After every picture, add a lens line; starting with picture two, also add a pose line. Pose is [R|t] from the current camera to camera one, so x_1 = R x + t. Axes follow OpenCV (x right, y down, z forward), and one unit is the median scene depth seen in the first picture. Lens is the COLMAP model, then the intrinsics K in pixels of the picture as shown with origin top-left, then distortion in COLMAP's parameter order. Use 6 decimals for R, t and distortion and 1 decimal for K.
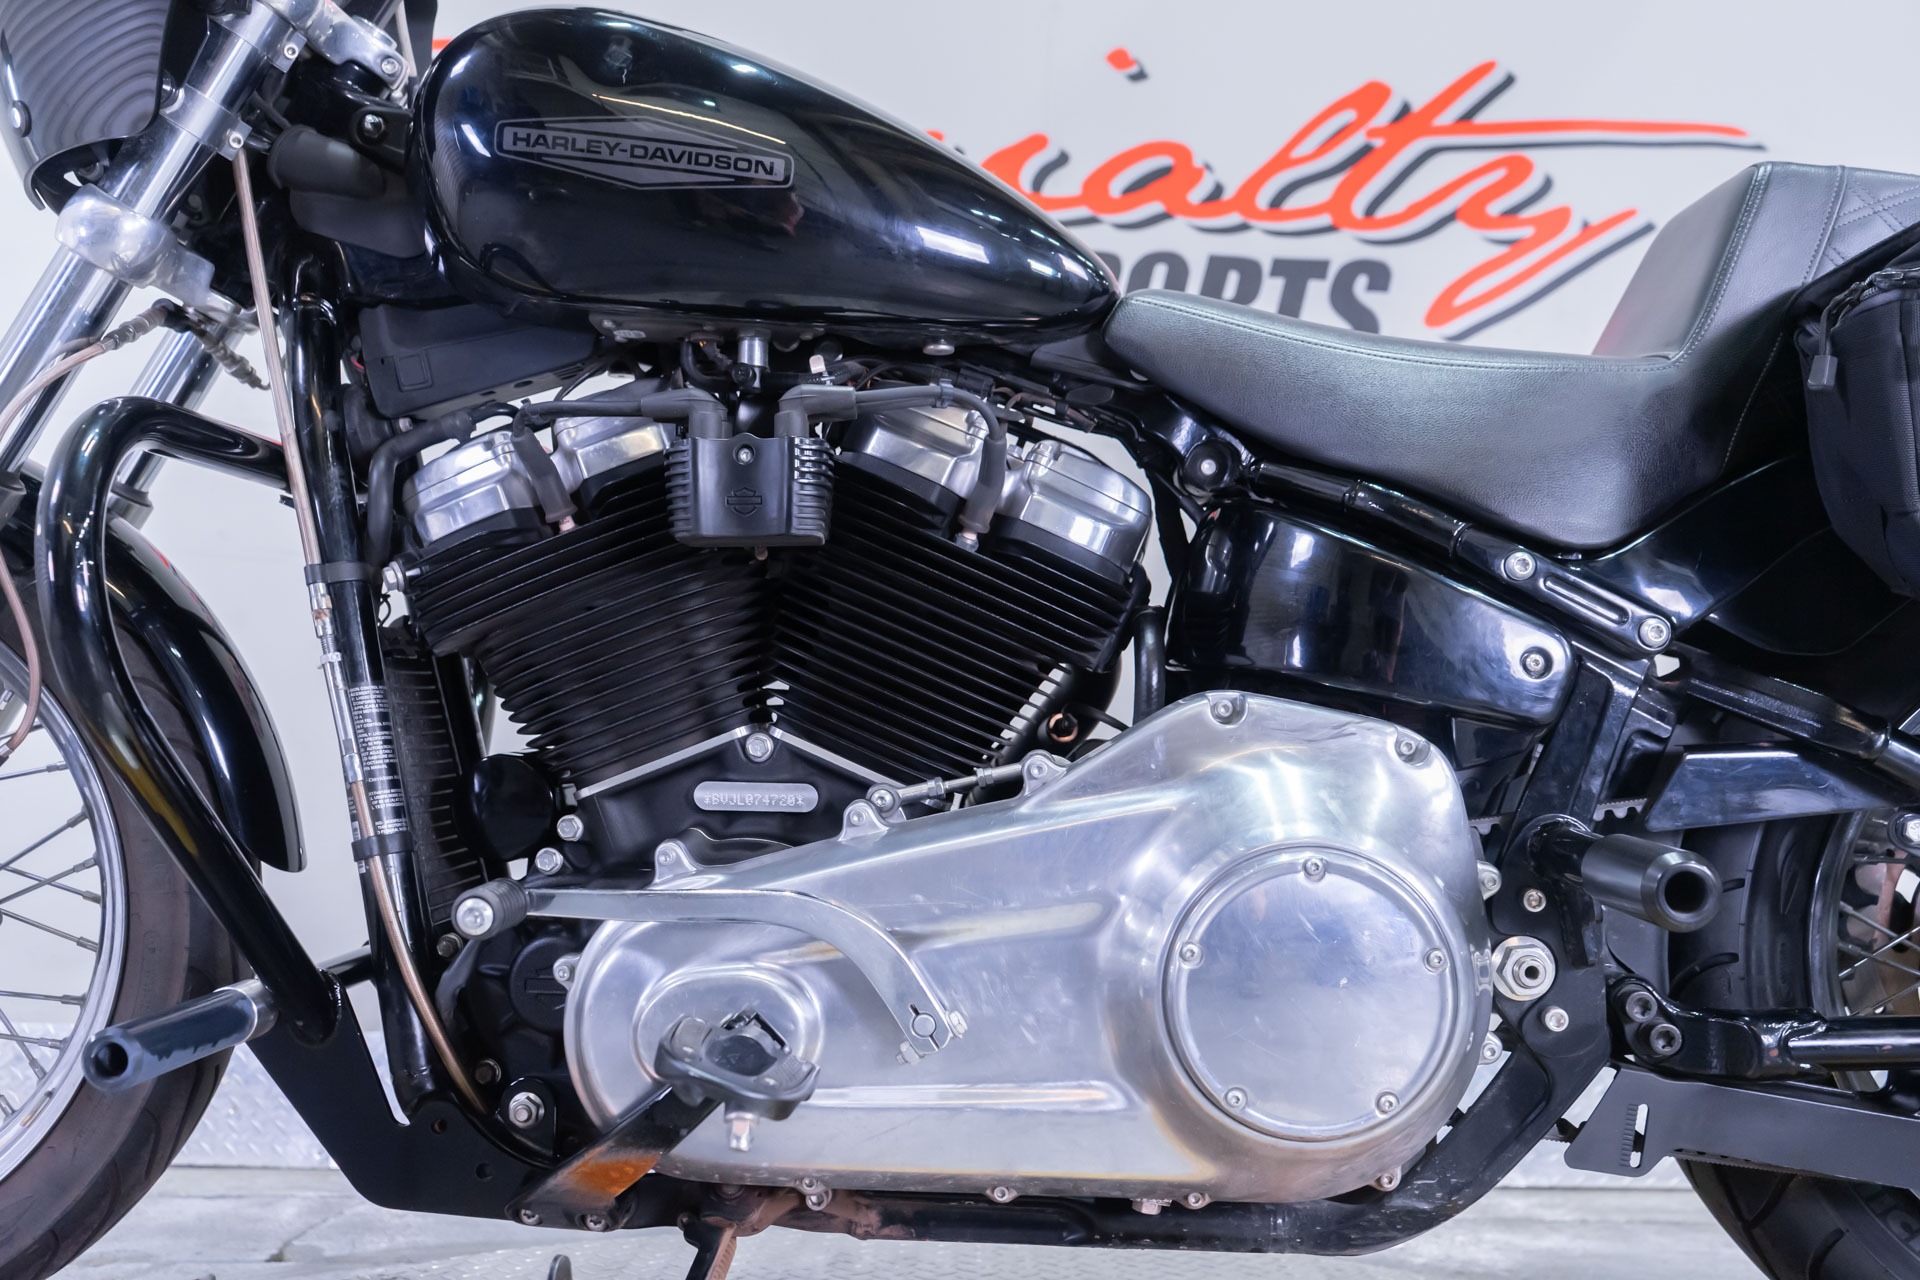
lens RADIAL K [[1715.4, 0, 983.7], [0, 1715.4, 643.3], [0, 0, 1]] dist [0.010951, -0.000822]
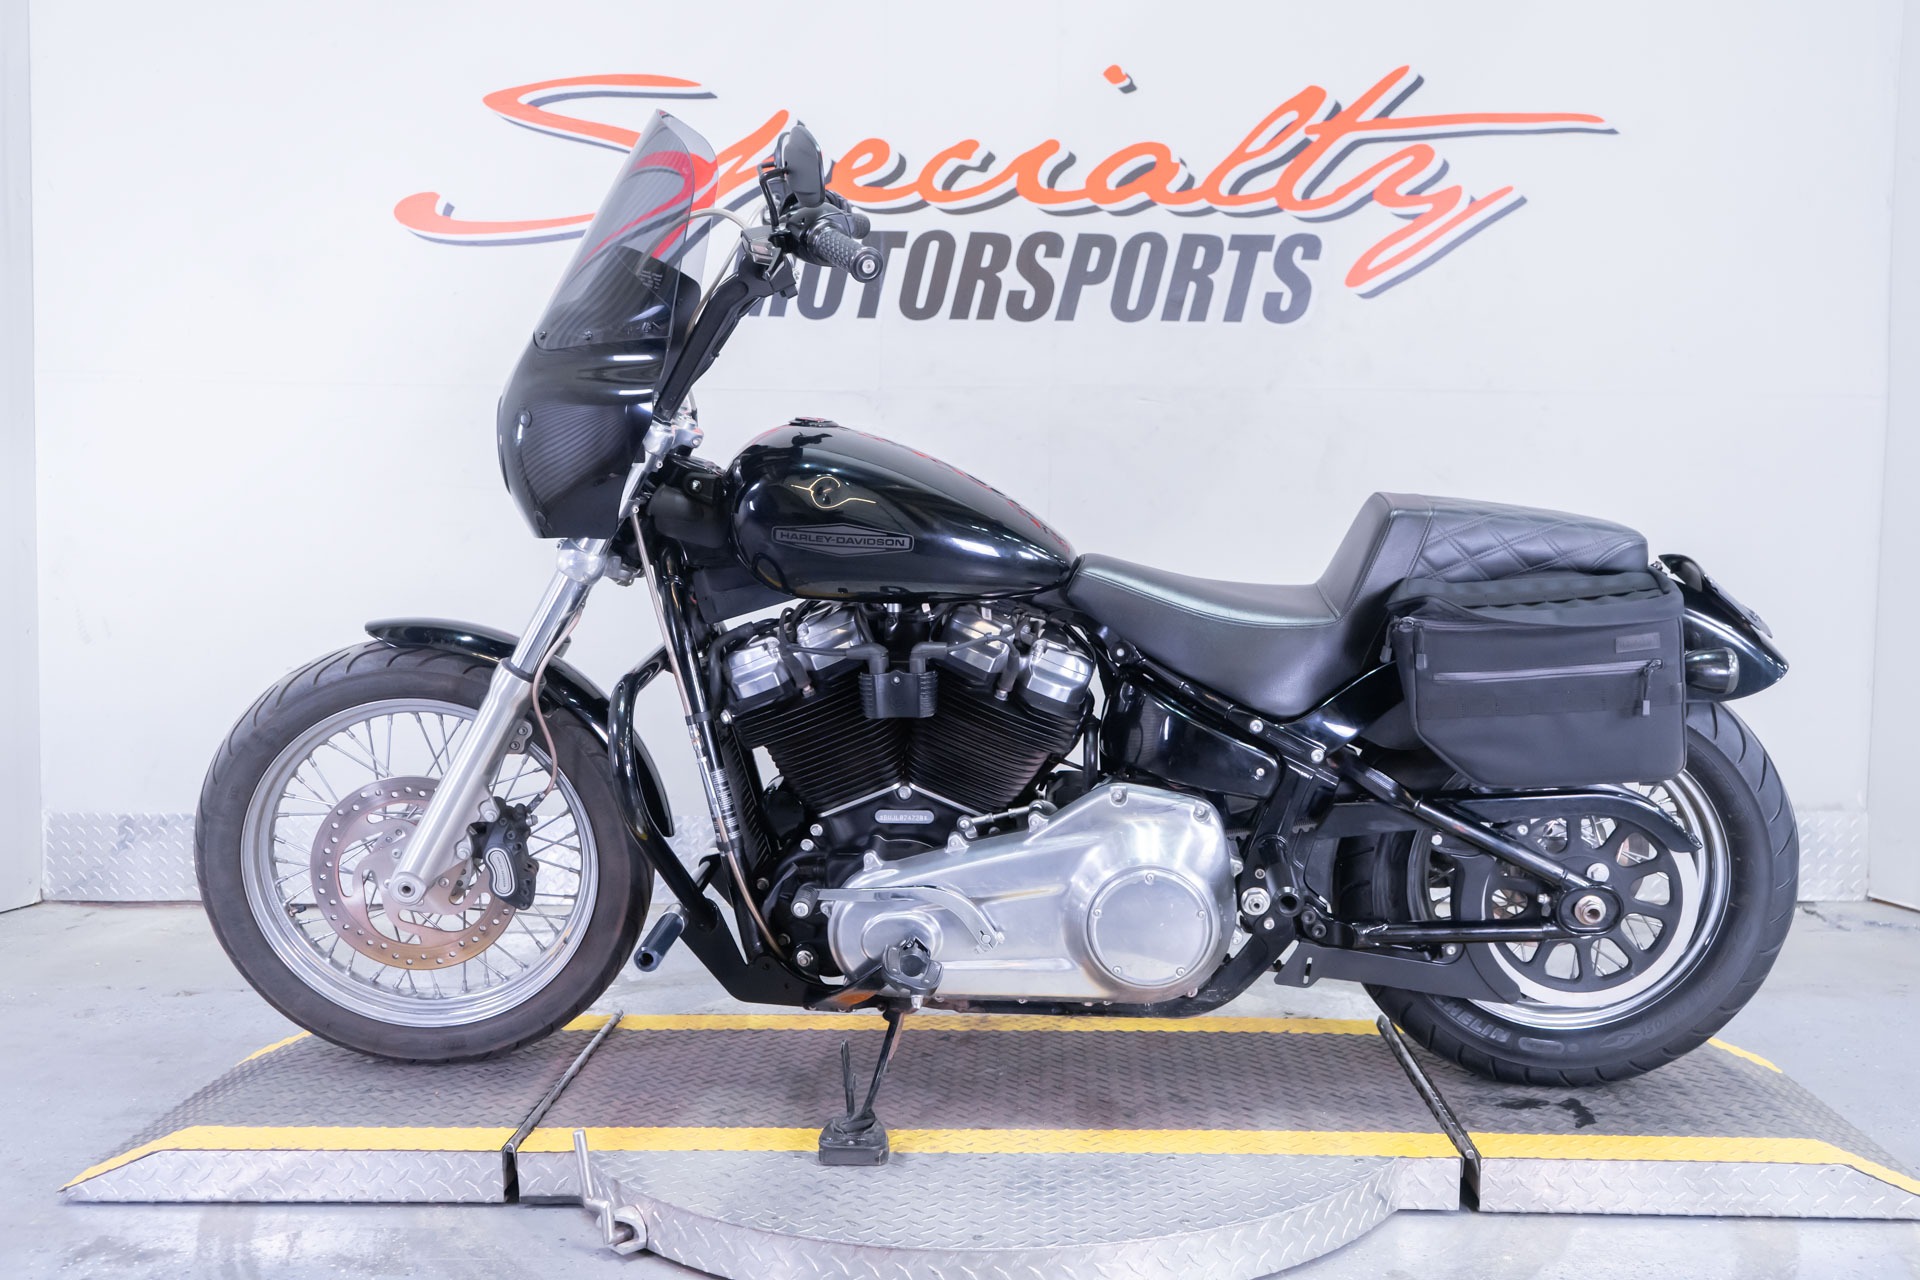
lens RADIAL K [[1831.6, 0, 960.2], [0, 1831.6, 642.1], [0, 0, 1]] dist [0.001269, 0.009271]
pose [[0.998960, -0.017755, -0.041997, 0.034631], [0.027055, 0.972219, 0.232506, -0.631725], [0.036702, -0.233401, 0.971688, -1.118966]]
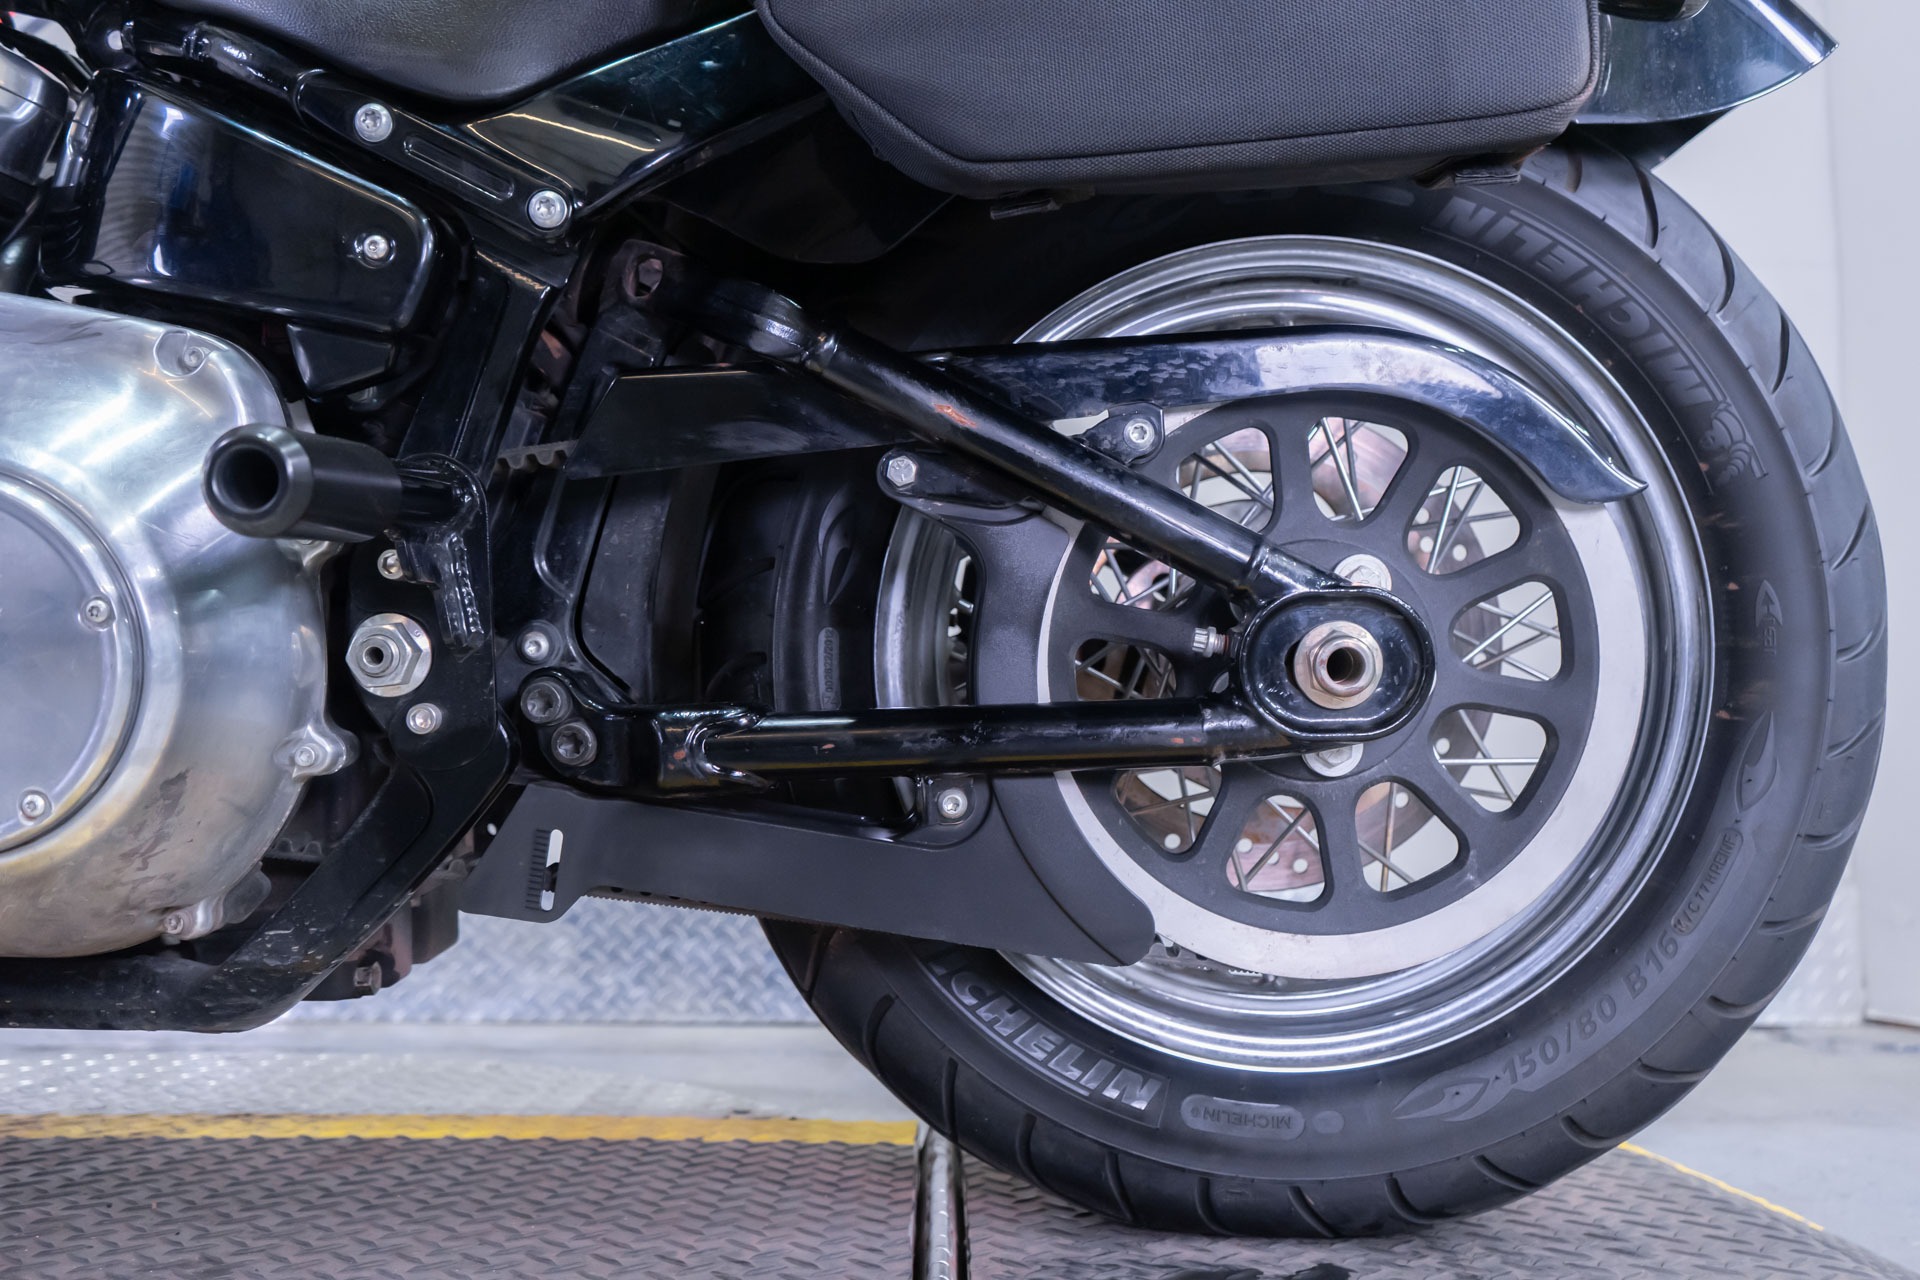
lens RADIAL K [[1703.6, 0, 996.2], [0, 1703.6, 636.5], [0, 0, 1]] dist [-0.009445, -0.001289]
pose [[0.999832, -0.008503, 0.016245, 0.519718], [0.007613, 0.998508, 0.054075, 0.129121], [-0.016680, -0.053943, 0.998405, 0.216431]]
